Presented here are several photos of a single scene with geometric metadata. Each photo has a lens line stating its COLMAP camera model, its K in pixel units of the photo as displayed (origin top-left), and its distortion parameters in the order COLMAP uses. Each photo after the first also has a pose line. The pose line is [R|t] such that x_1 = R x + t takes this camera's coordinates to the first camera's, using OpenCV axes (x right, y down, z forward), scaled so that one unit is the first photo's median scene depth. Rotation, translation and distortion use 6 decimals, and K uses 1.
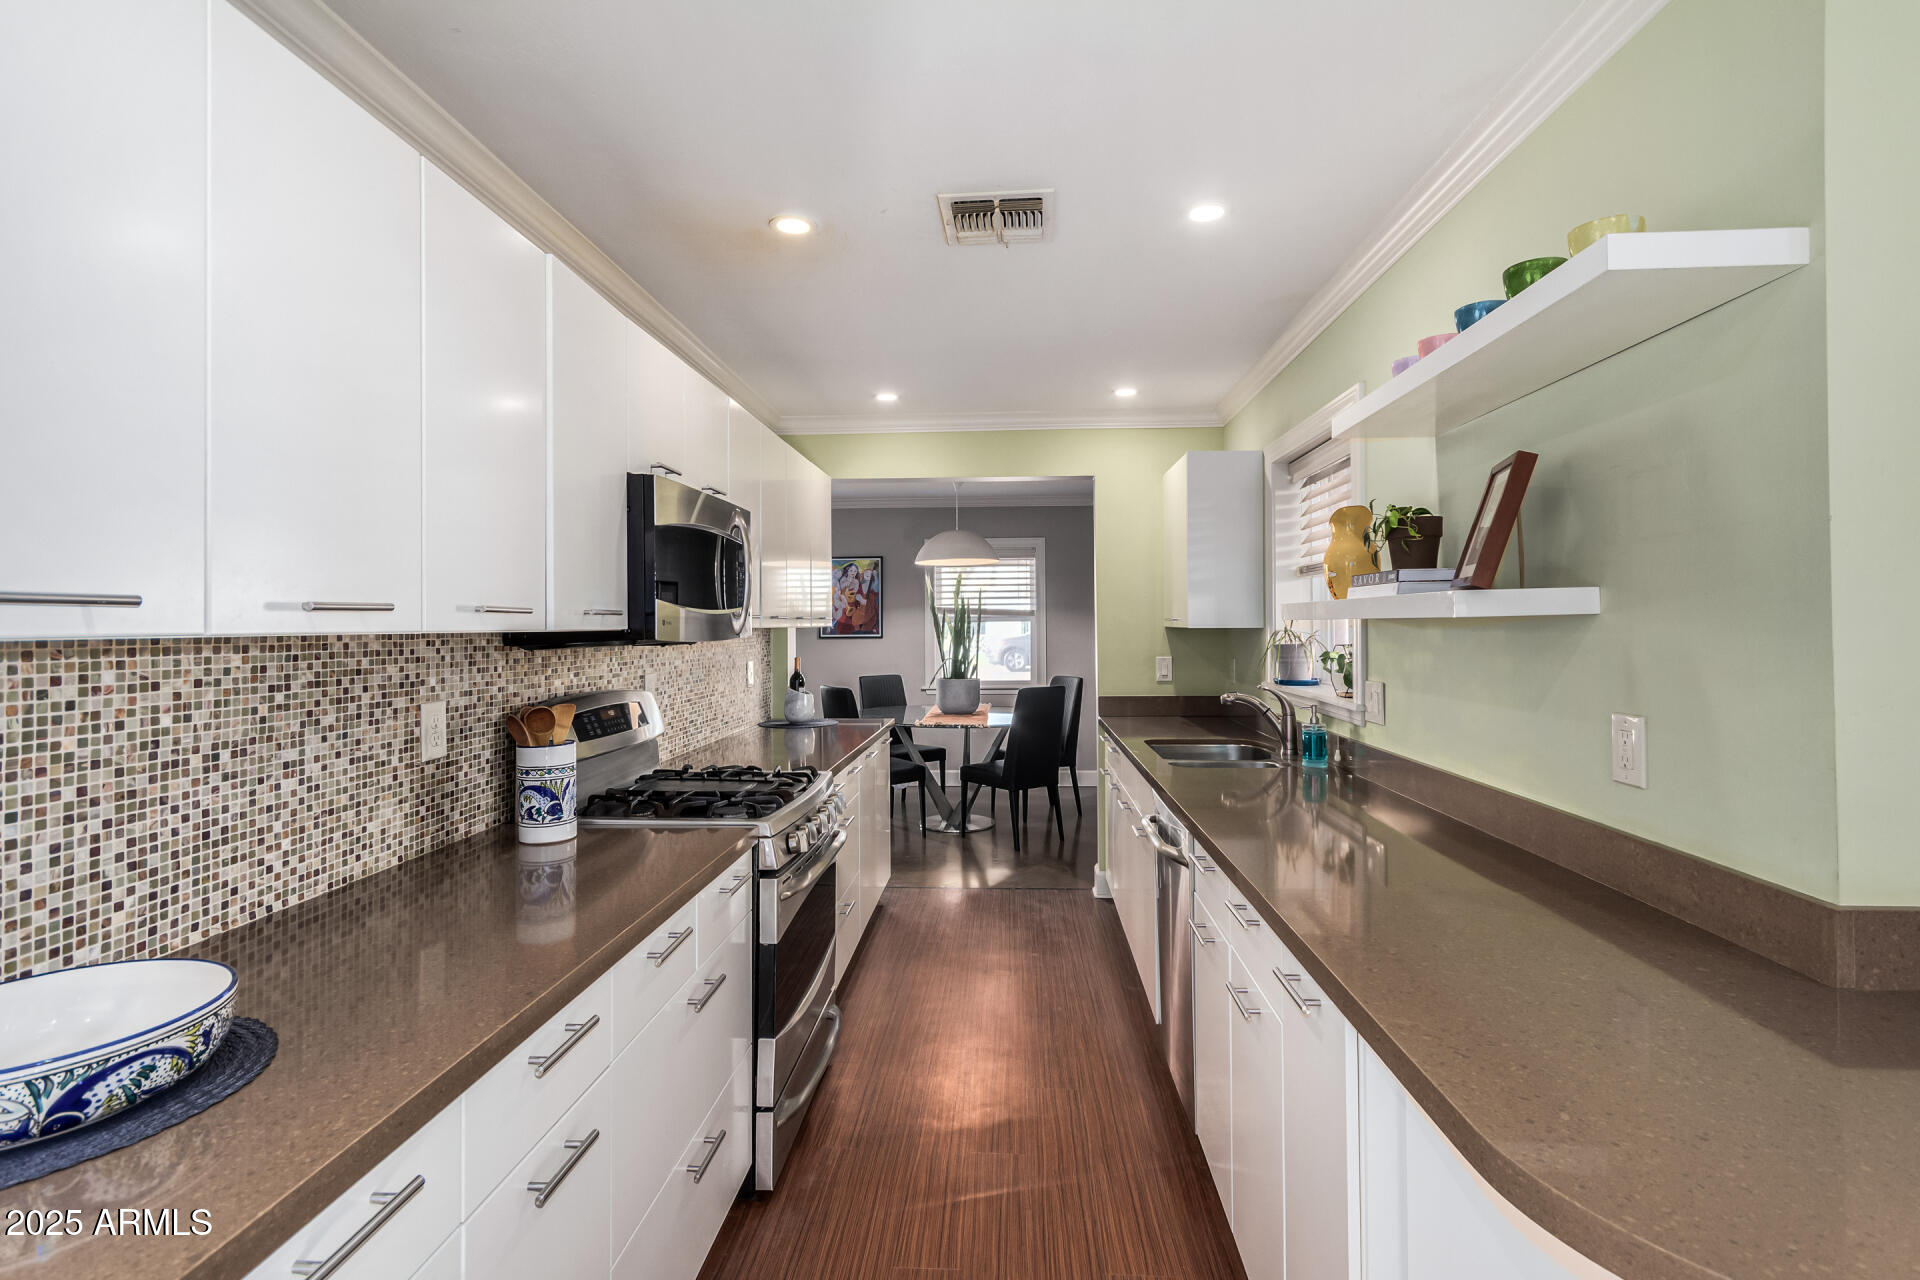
lens RADIAL K [[900.2, 0, 962.1], [0, 900.2, 614.8], [0, 0, 1]] dist [0.003107, 0.001140]
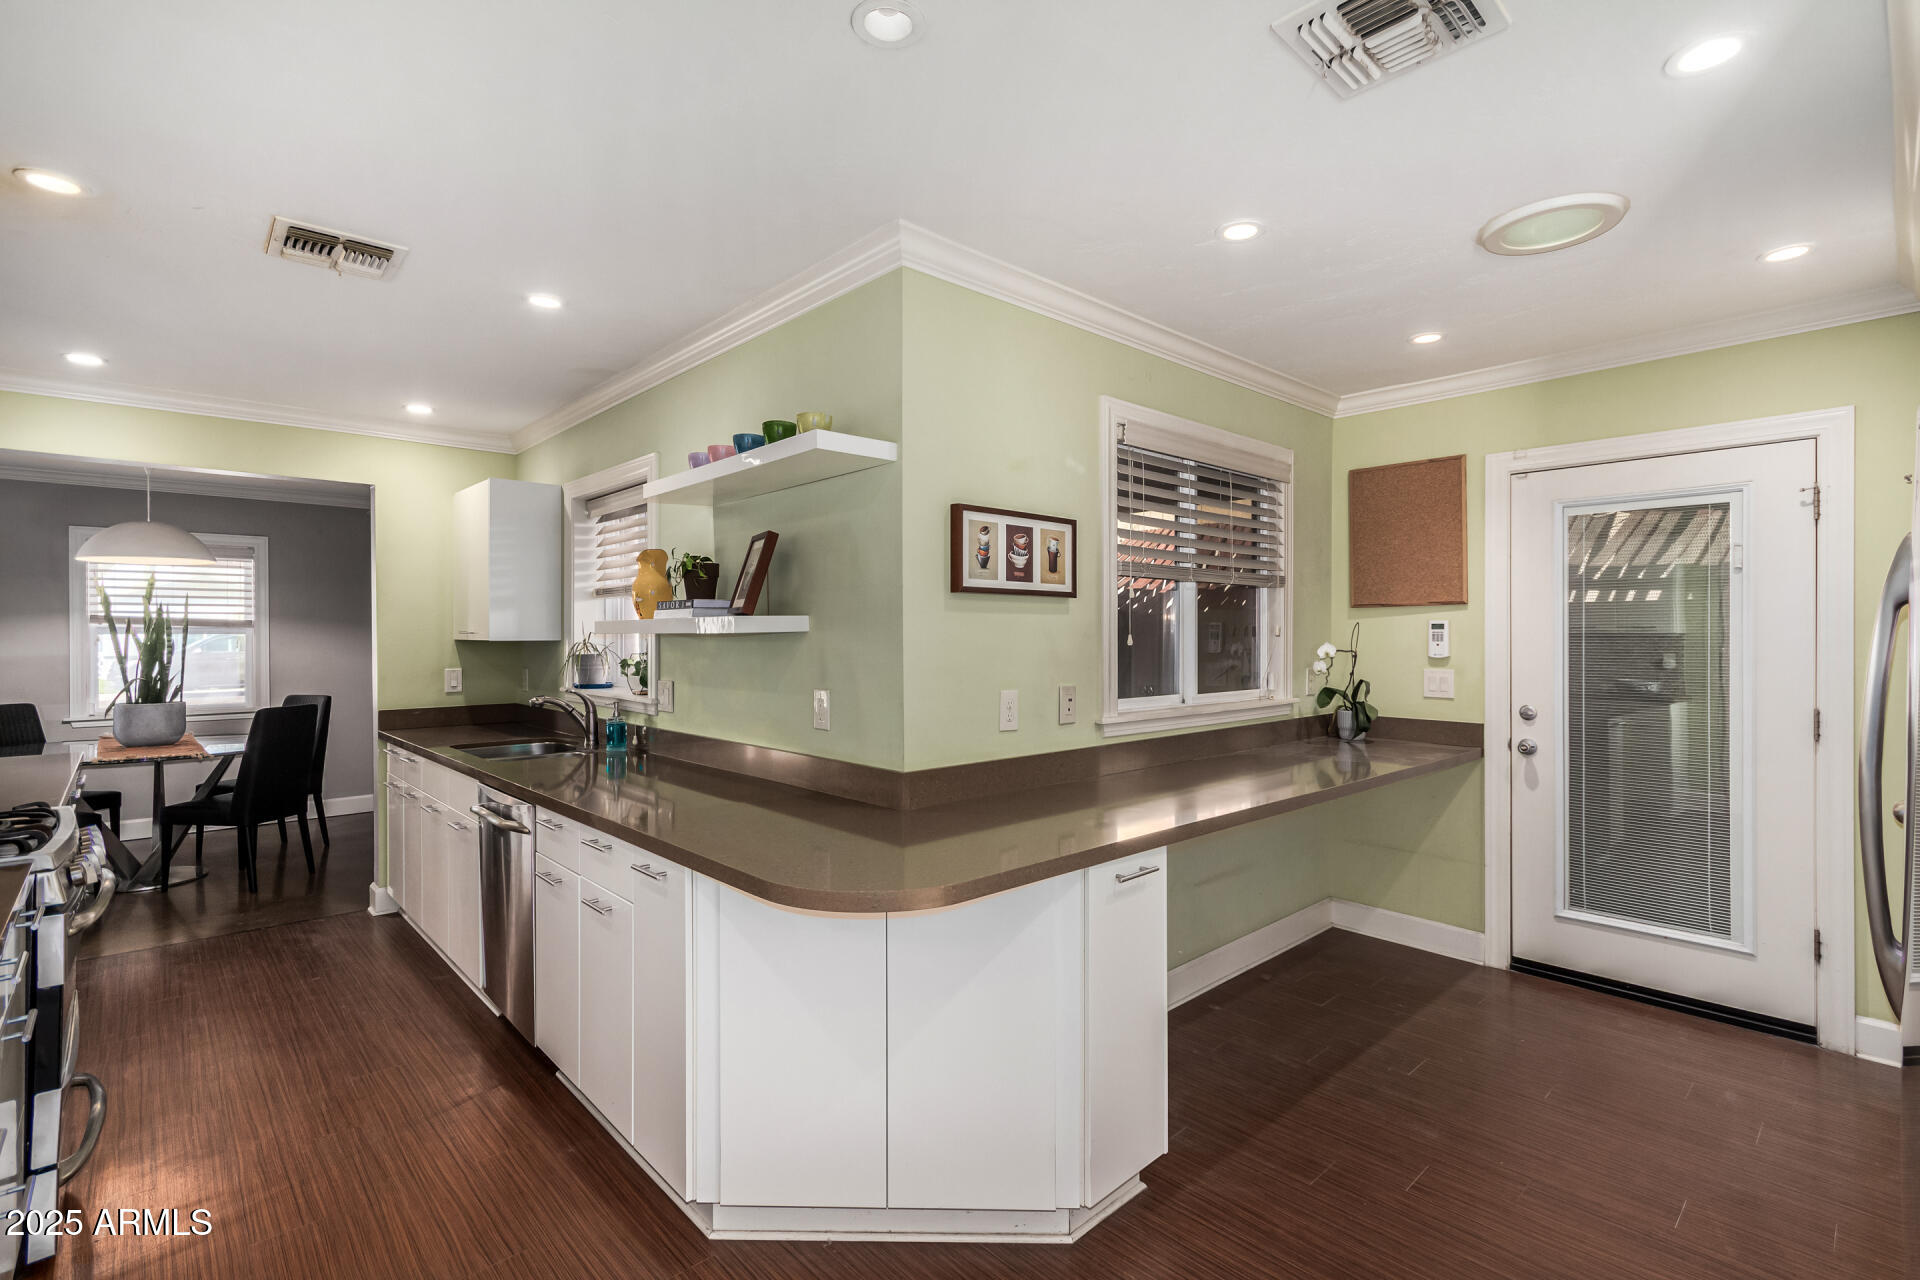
lens RADIAL K [[893.0, 0, 967.7], [0, 893.0, 645.0], [0, 0, 1]] dist [0.003002, 0.000788]
pose [[0.692491, -0.003408, 0.721418, -0.153164], [-0.009967, 0.999848, 0.014290, -0.001504], [-0.721357, -0.017087, 0.692352, -0.194537]]
